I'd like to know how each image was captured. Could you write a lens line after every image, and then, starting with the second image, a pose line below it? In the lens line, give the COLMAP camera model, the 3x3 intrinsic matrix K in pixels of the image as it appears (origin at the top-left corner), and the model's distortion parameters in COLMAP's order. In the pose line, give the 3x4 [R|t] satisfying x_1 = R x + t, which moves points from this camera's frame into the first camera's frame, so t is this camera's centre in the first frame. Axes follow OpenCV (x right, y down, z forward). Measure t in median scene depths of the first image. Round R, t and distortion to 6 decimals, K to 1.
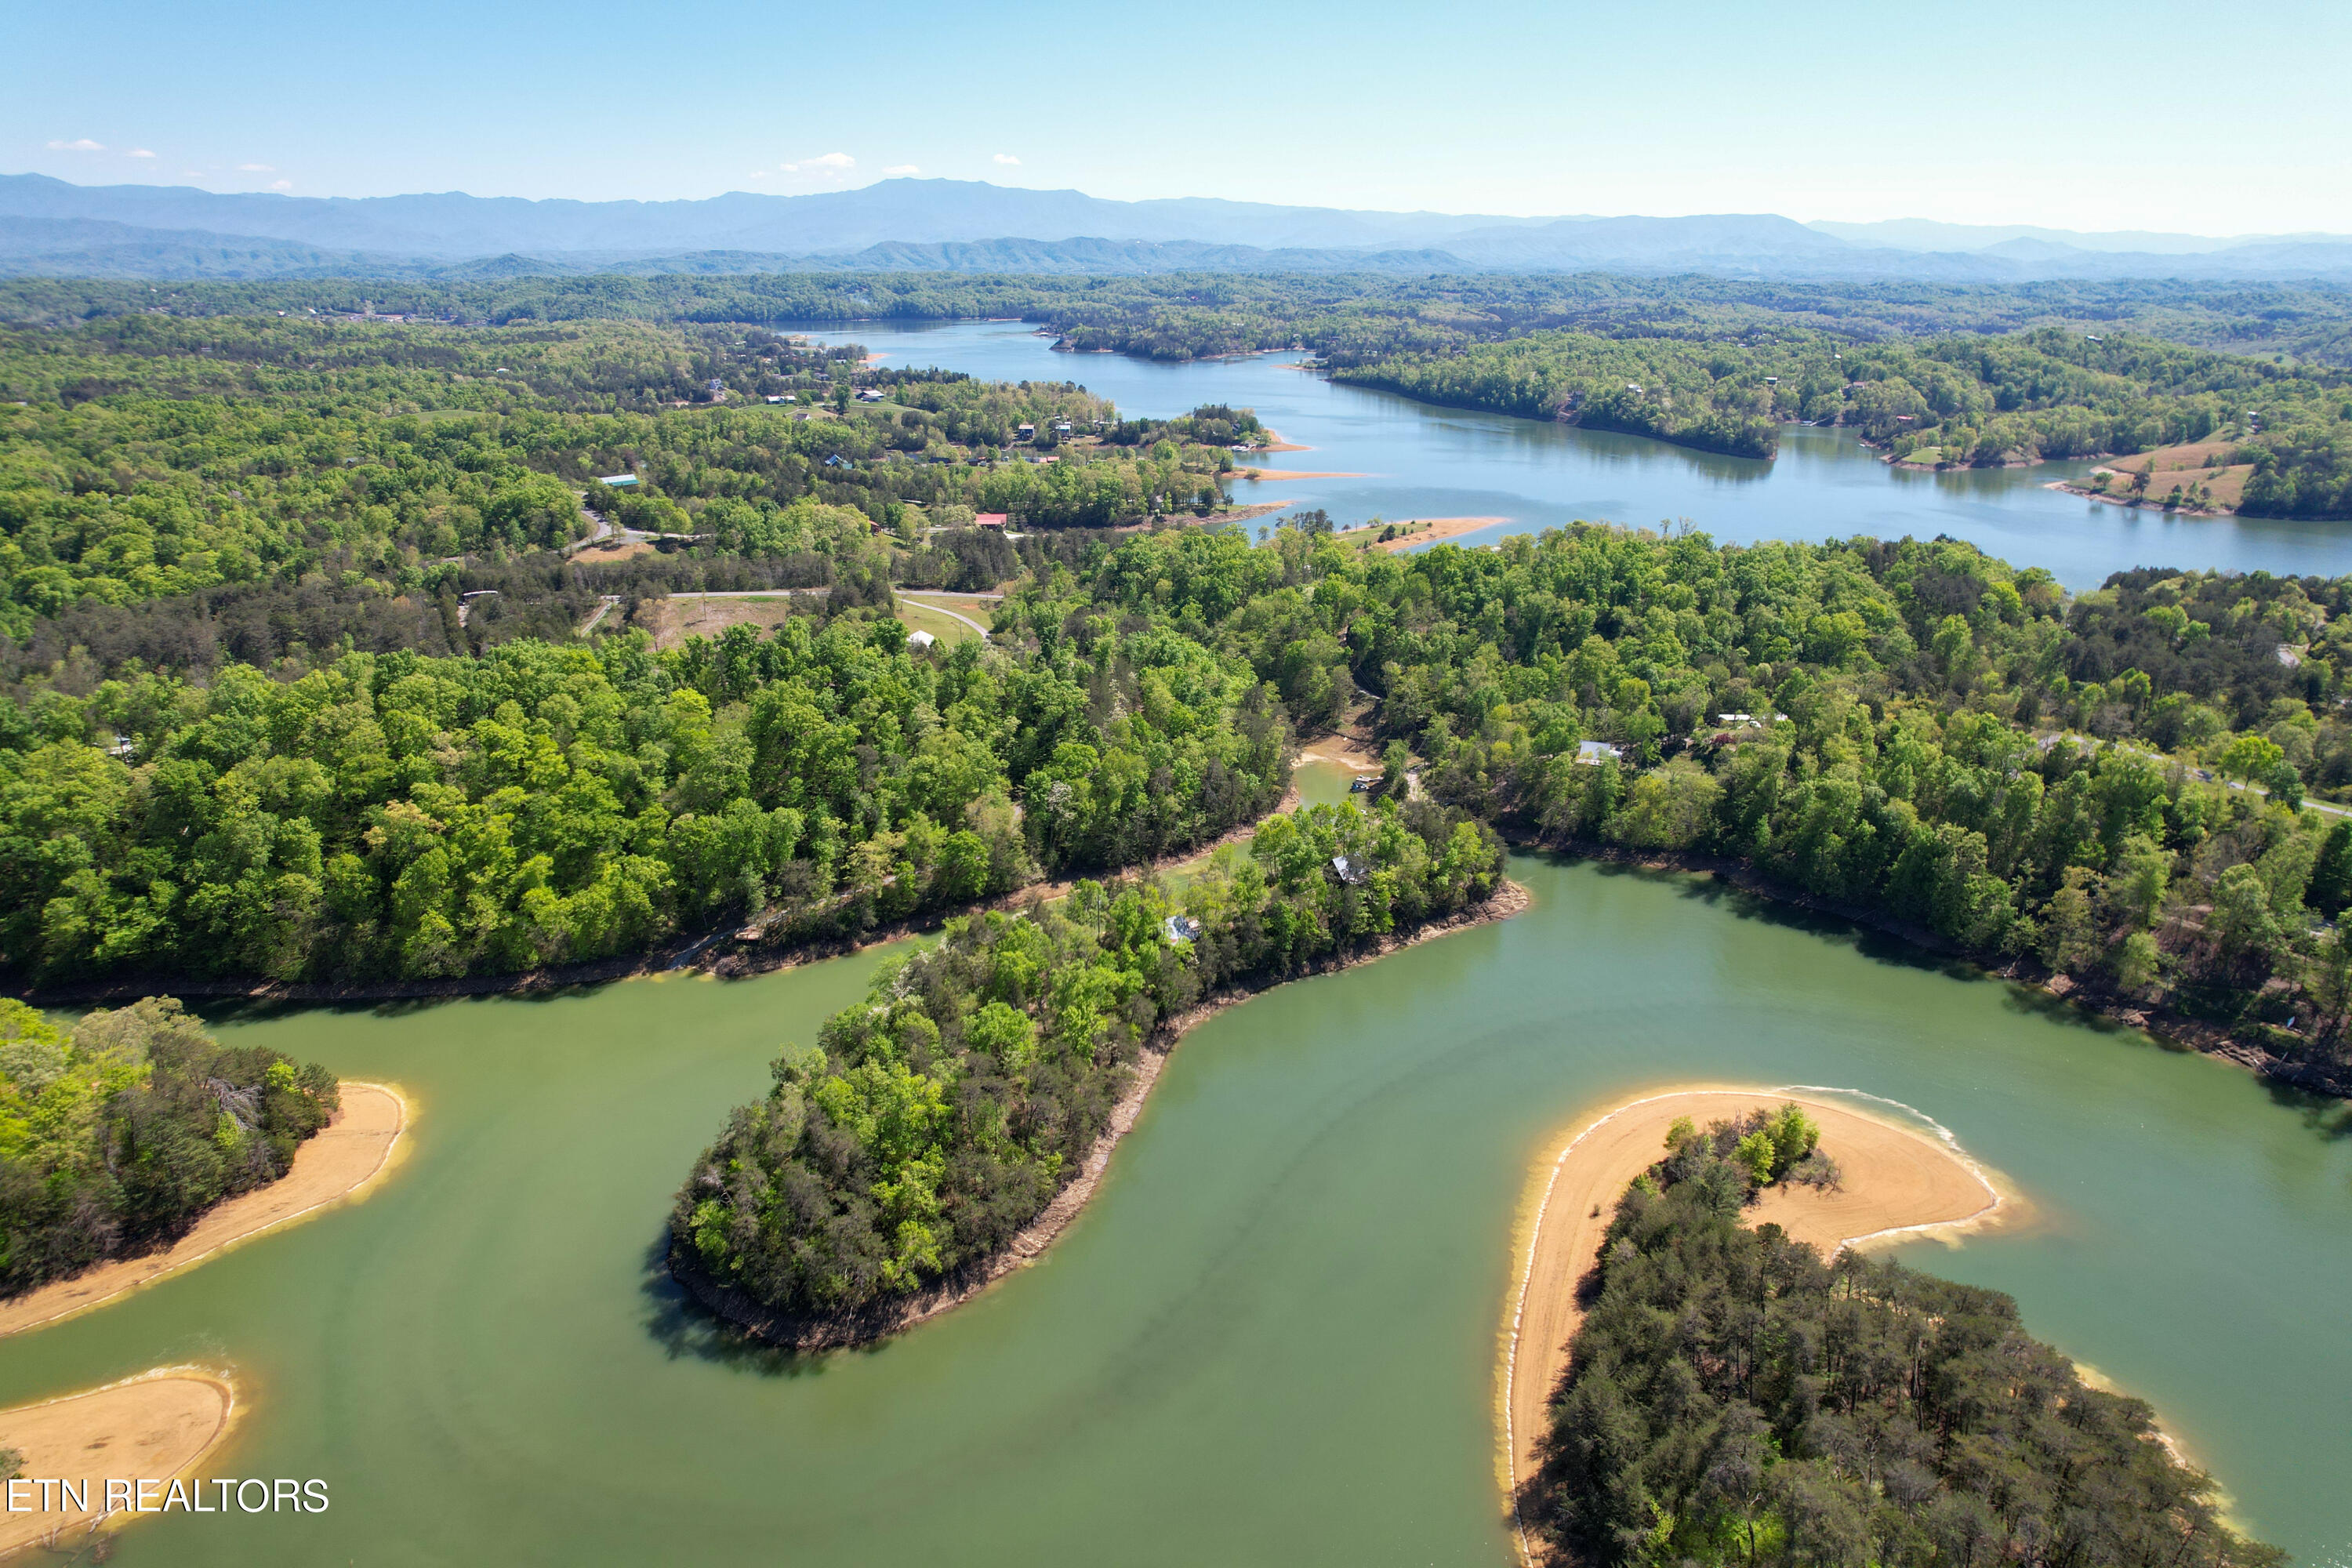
lens RADIAL K [[1500.5, 0, 1186.6], [0, 1500.5, 790.1], [0, 0, 1]] dist [-0.075381, 0.069283]
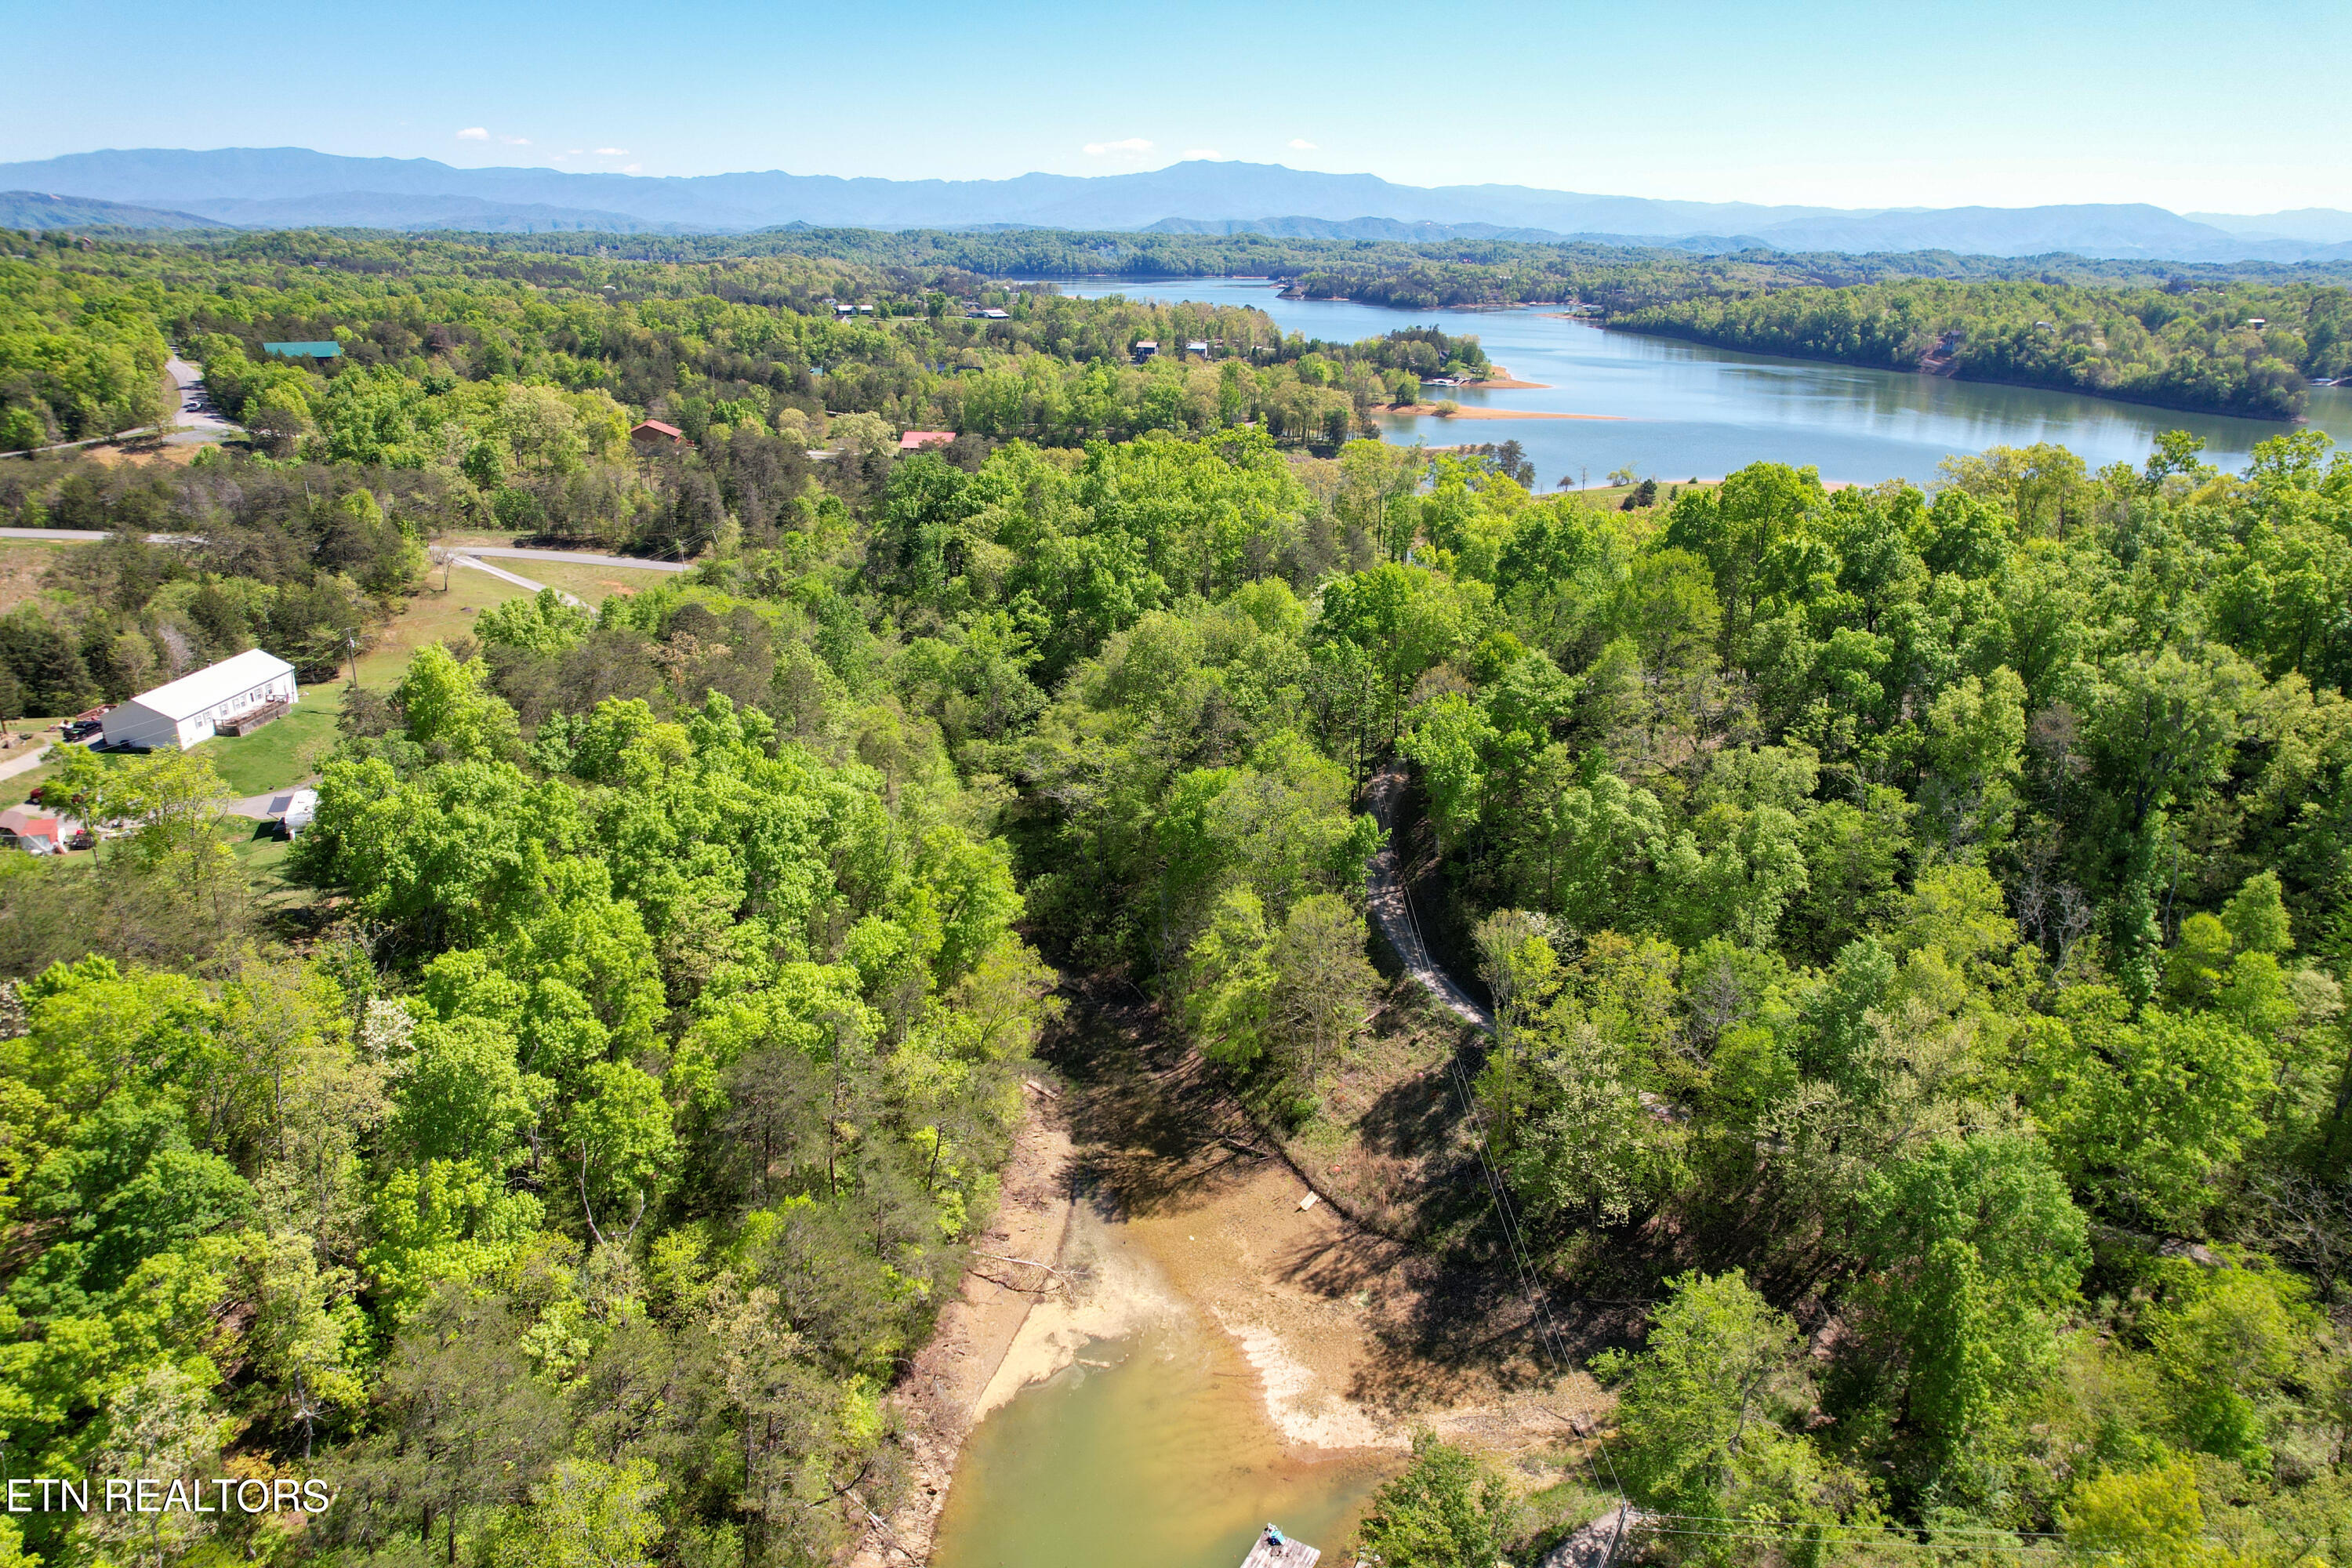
lens RADIAL K [[1500.5, 0, 1186.2], [0, 1500.5, 782.4], [0, 0, 1]] dist [-0.075381, 0.069283]
pose [[0.982538, 0.072789, -0.171236, 0.100794], [-0.072459, 0.997338, 0.008184, -0.084826], [0.171376, 0.004367, 0.985196, 0.617229]]
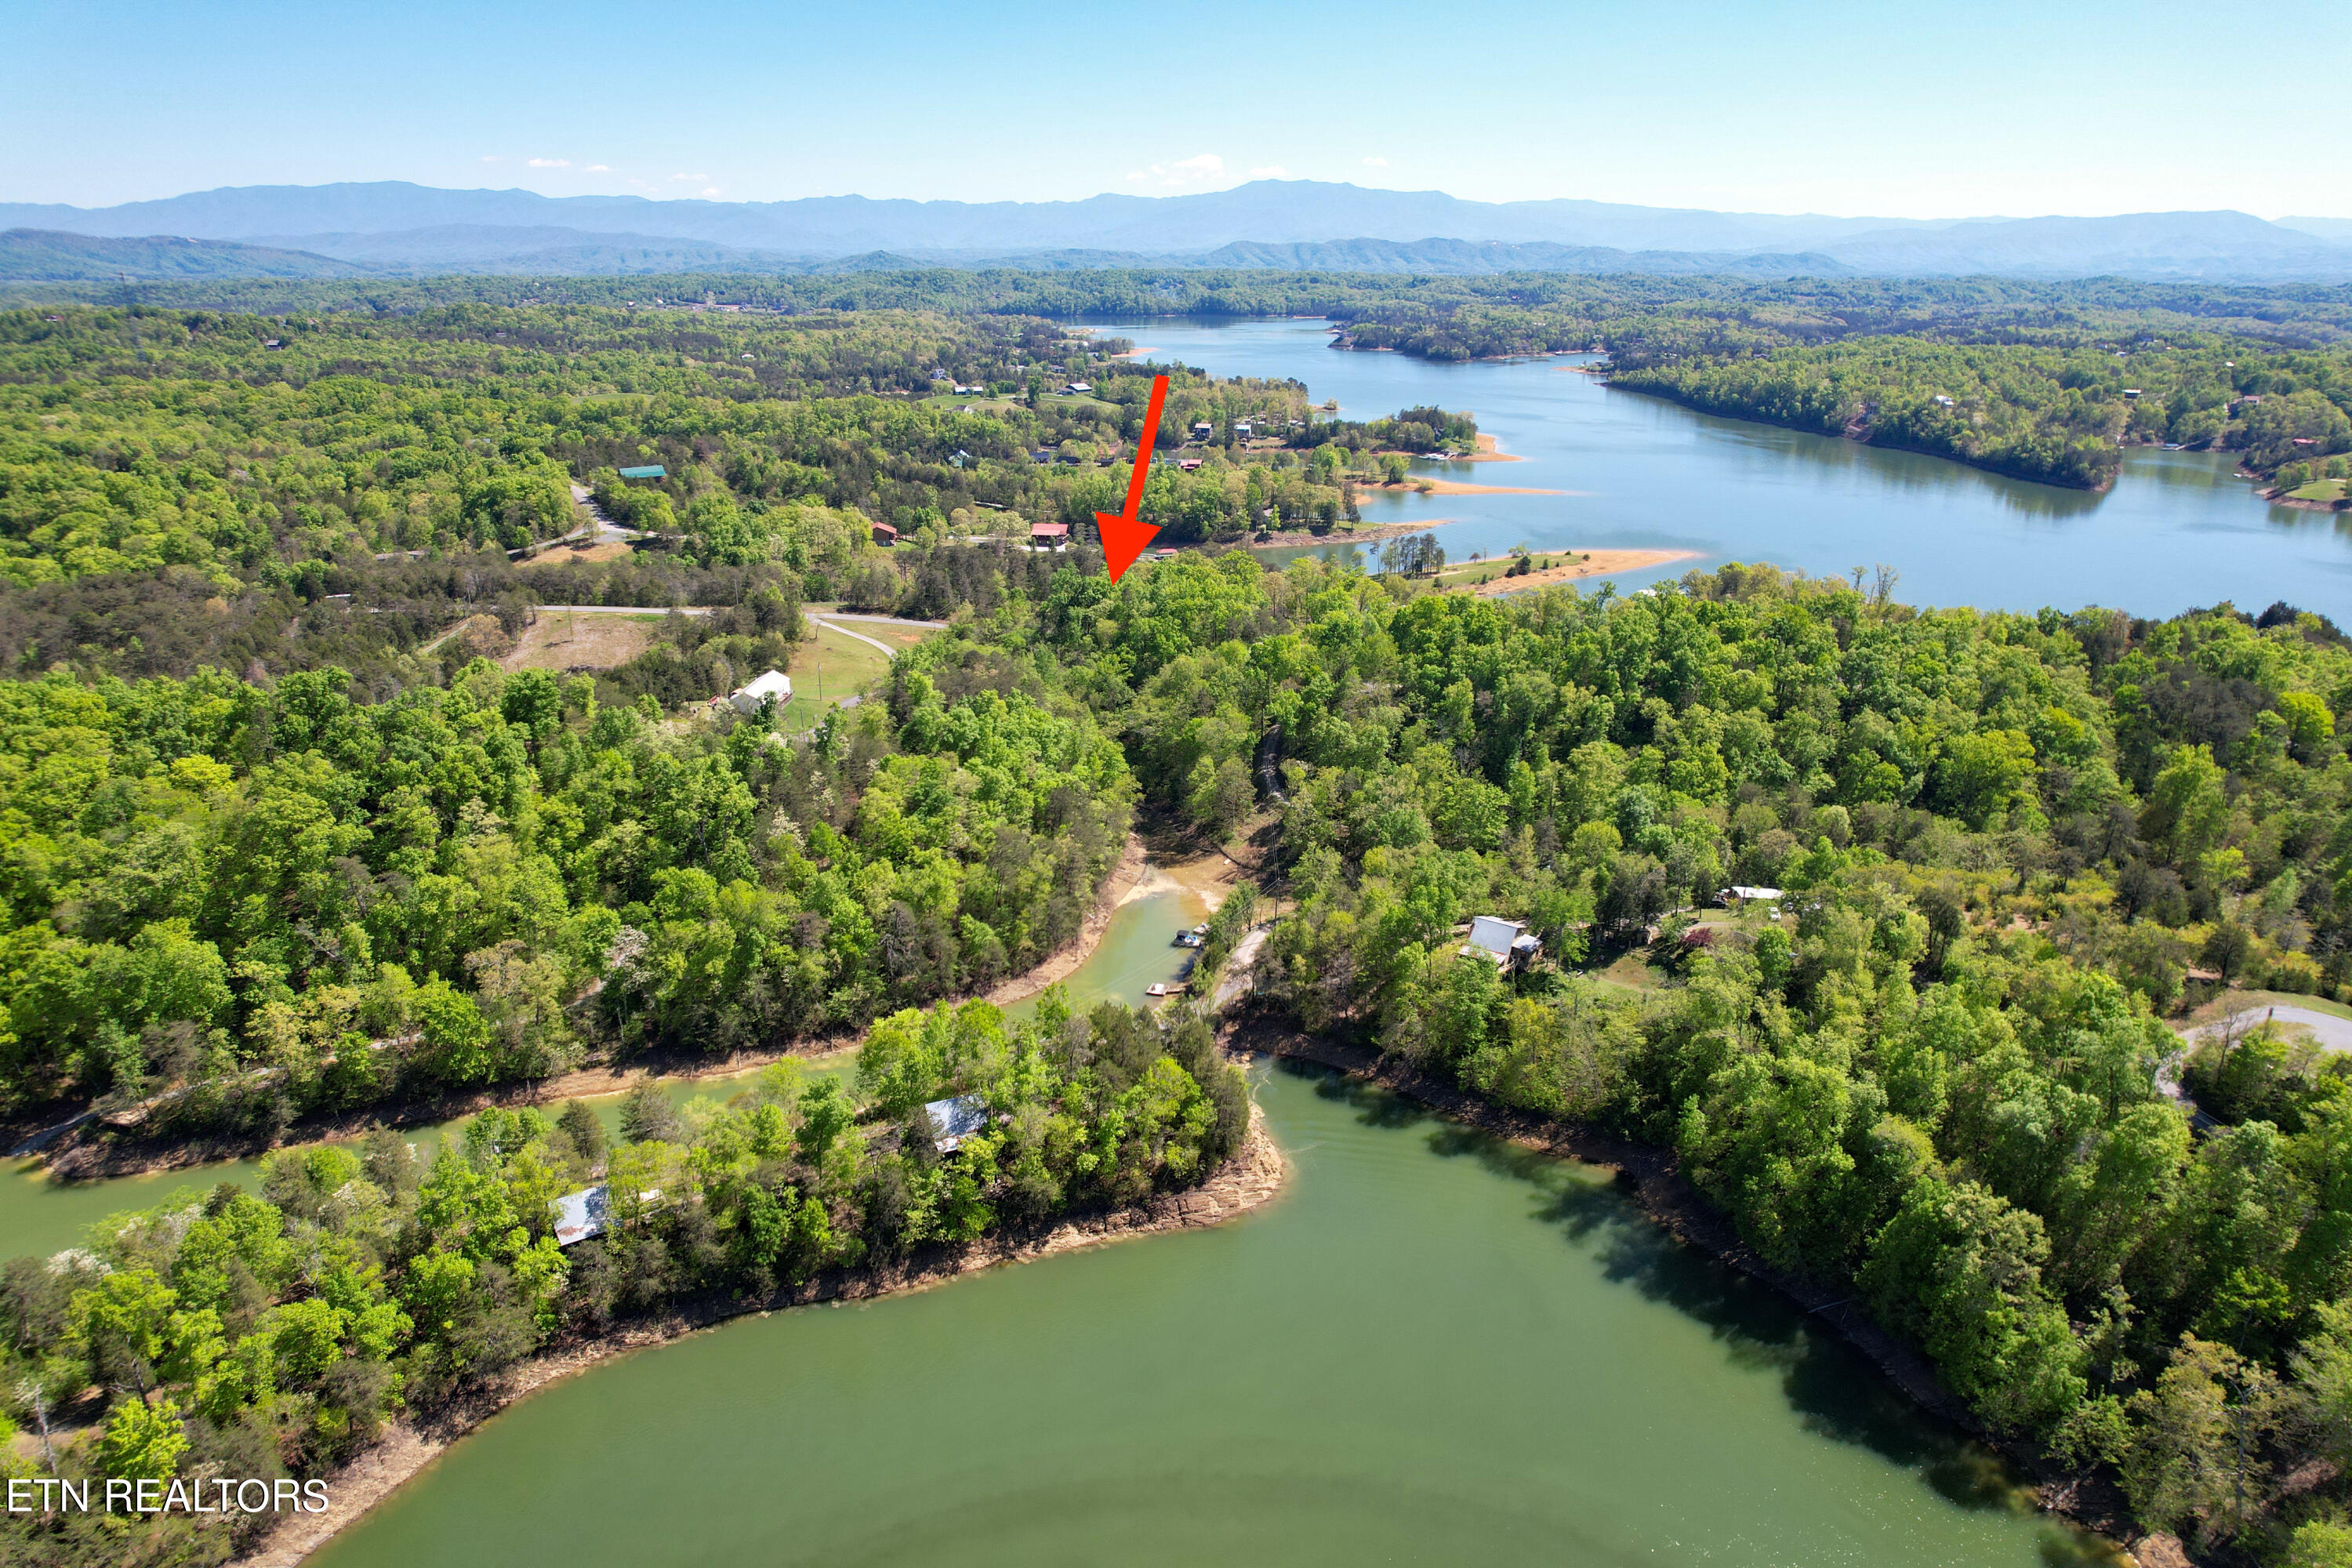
lens RADIAL K [[1500.5, 0, 1188.9], [0, 1500.5, 786.4], [0, 0, 1]] dist [-0.075381, 0.069283]
pose [[0.973714, 0.075452, -0.214914, 0.196540], [-0.076250, 0.997078, 0.004588, -0.059177], [0.214633, 0.011920, 0.976622, 0.238415]]
